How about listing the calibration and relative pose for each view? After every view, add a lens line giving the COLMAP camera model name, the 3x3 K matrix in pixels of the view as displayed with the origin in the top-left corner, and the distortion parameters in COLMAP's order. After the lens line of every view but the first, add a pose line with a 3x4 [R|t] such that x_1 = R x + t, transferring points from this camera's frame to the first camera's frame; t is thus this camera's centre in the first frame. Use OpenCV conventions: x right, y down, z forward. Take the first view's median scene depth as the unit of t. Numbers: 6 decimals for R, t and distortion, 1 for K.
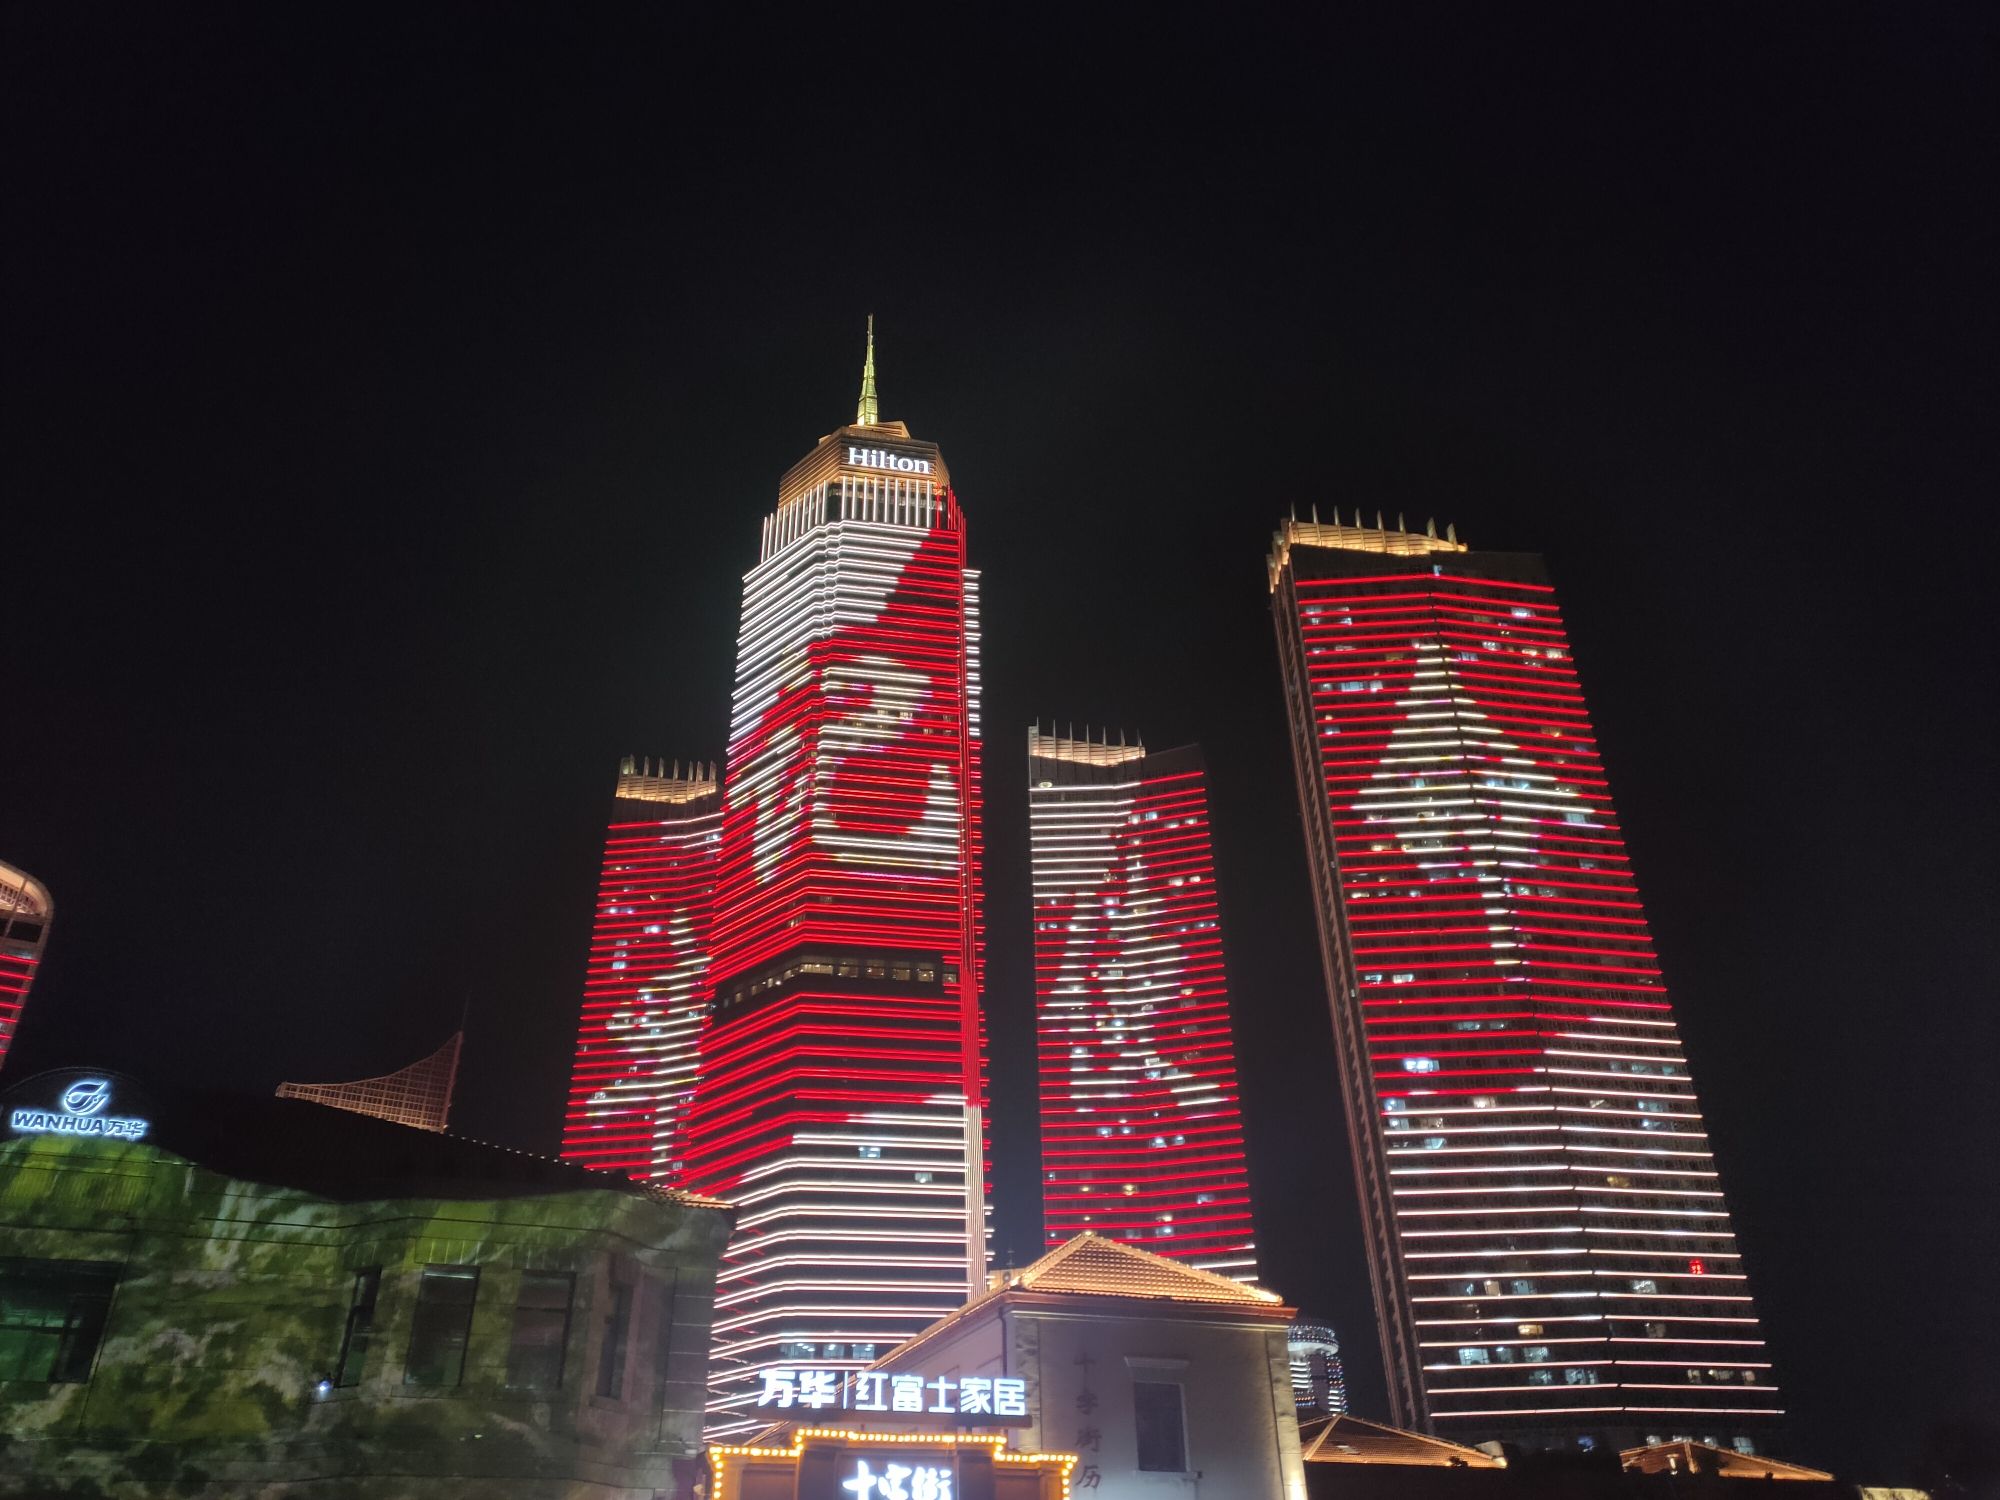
lens RADIAL K [[1447.7, 0, 1000.0], [0, 1447.7, 750.0], [0, 0, 1]] dist [0.029300, 0.001381]
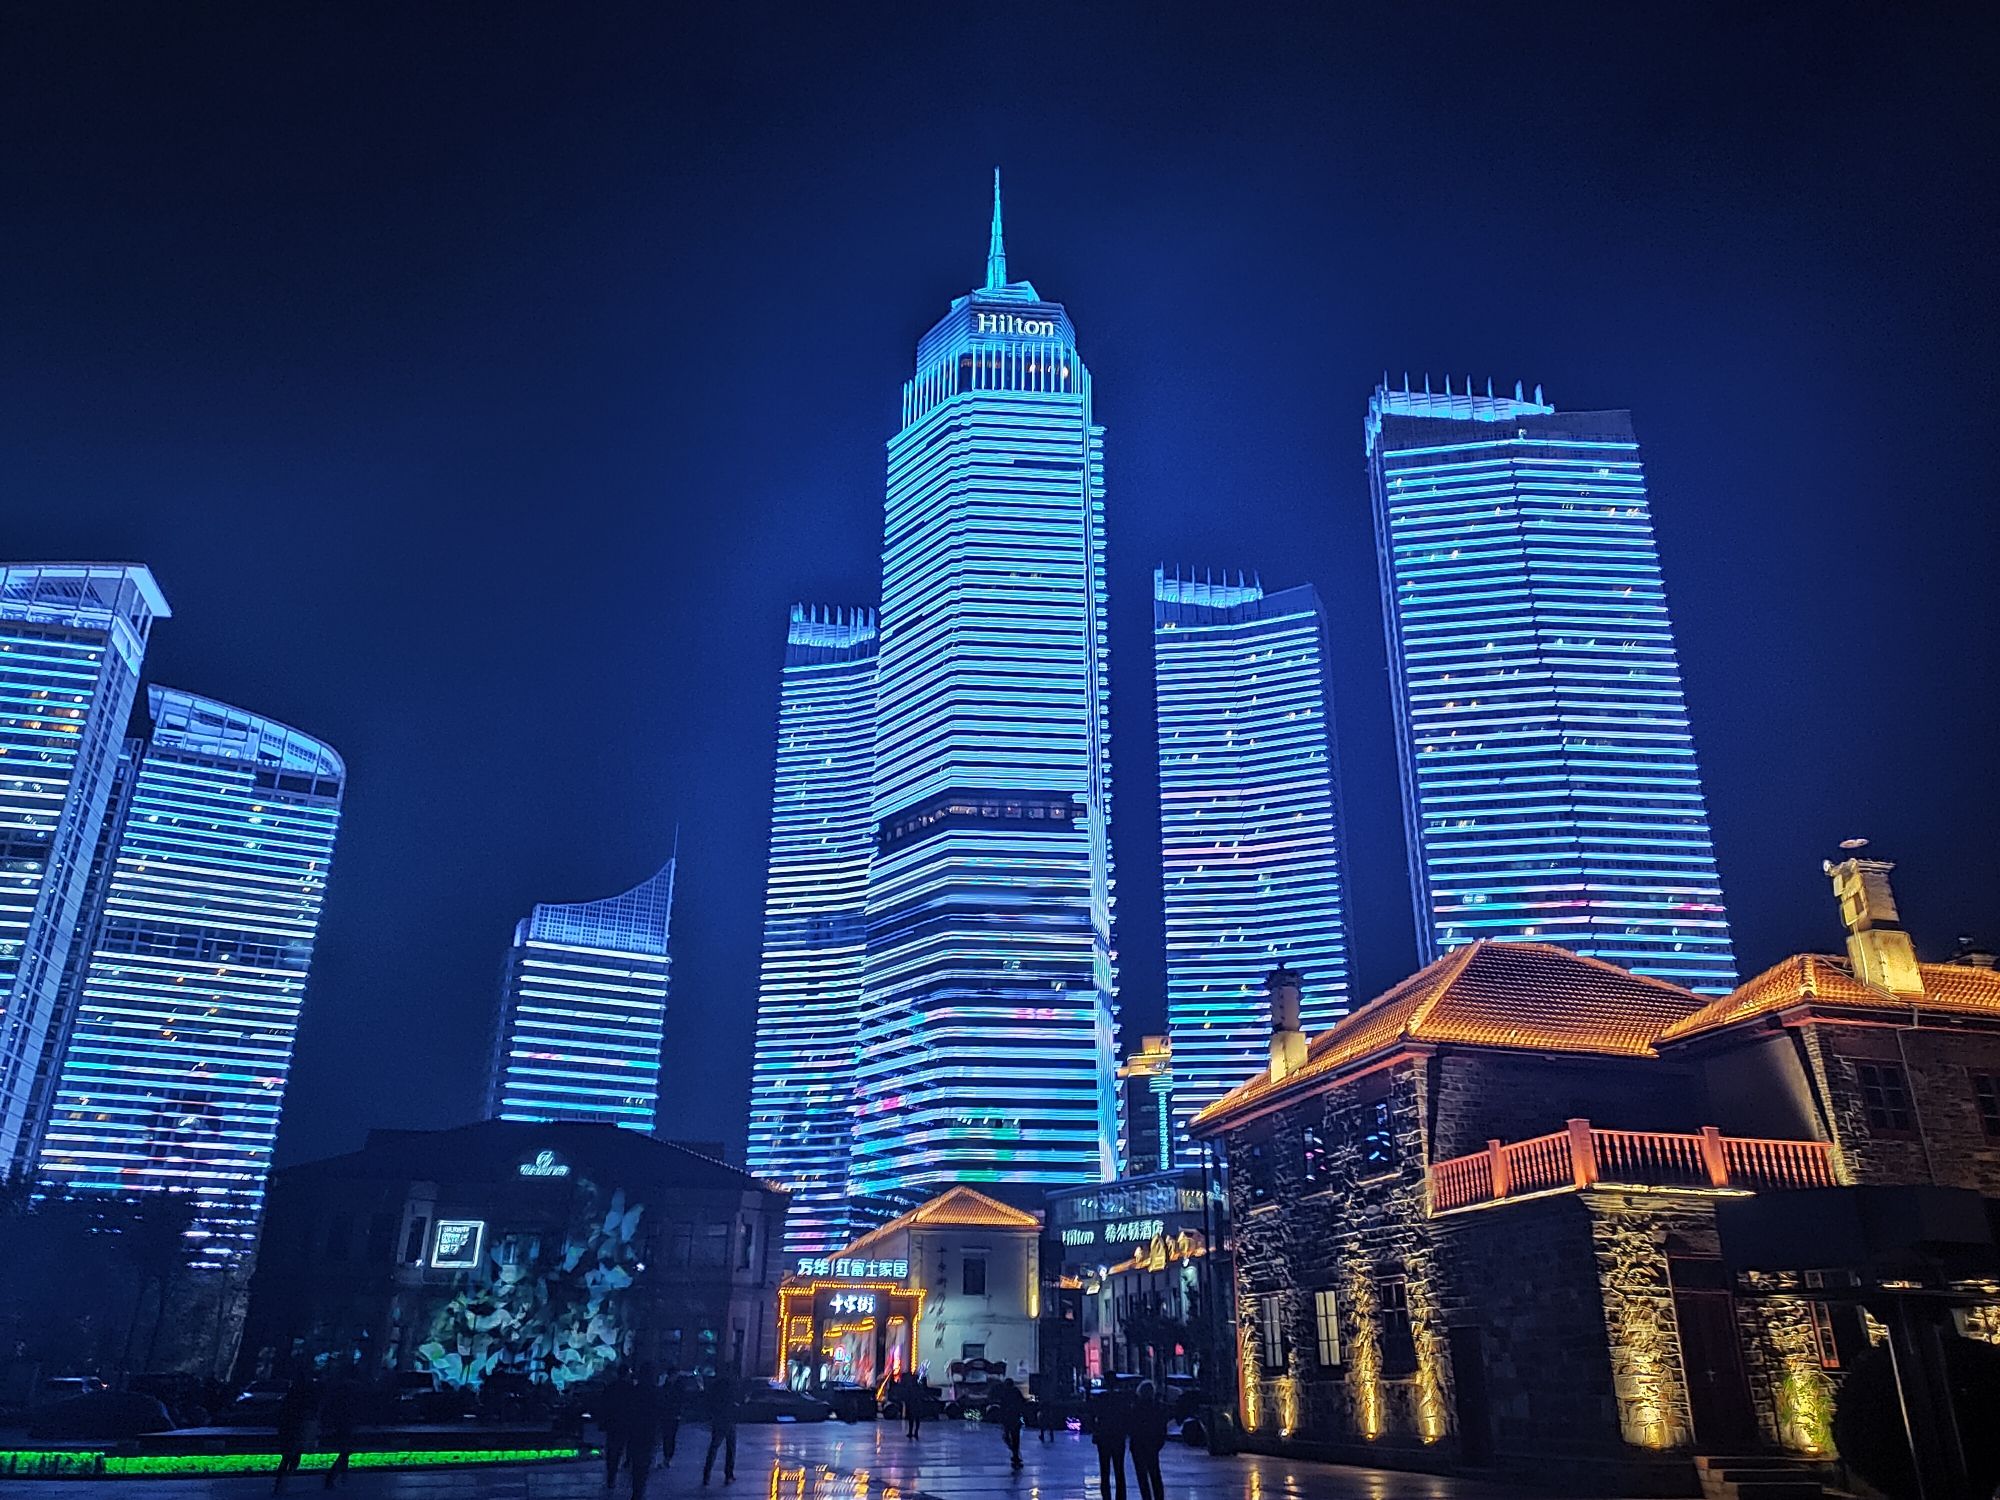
lens RADIAL K [[1447.7, 0, 1000.0], [0, 1447.7, 750.0], [0, 0, 1]] dist [0.029300, 0.001381]
pose [[0.991938, -0.022154, -0.124774, 0.043896], [0.042077, 0.986320, 0.159379, -0.071655], [0.119536, -0.163344, 0.979301, -0.111019]]
